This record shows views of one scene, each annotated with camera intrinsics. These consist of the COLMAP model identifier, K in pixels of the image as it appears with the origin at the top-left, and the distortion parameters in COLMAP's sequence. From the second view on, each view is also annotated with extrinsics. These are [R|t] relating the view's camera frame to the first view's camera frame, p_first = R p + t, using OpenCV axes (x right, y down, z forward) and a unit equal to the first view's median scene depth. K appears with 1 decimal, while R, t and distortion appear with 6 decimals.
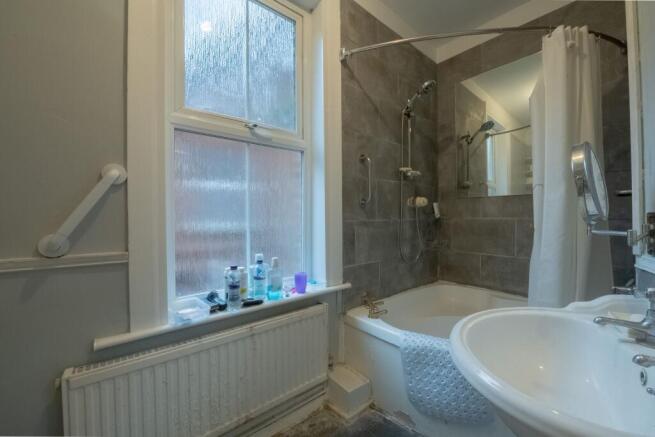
lens RADIAL K [[259.8, 0, 341.6], [0, 259.8, 218.9], [0, 0, 1]] dist [-0.015492, -0.001492]
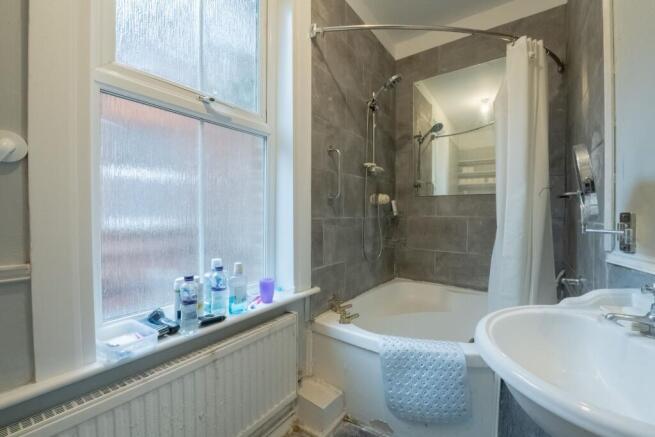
lens RADIAL K [[259.8, 0, 328.4], [0, 259.8, 218.8], [0, 0, 1]] dist [-0.015492, -0.001492]
pose [[0.972718, 0.003690, 0.231963, -0.161975], [-0.006531, 0.999913, 0.011482, -0.001266], [-0.231901, -0.012684, 0.972657, 0.127418]]
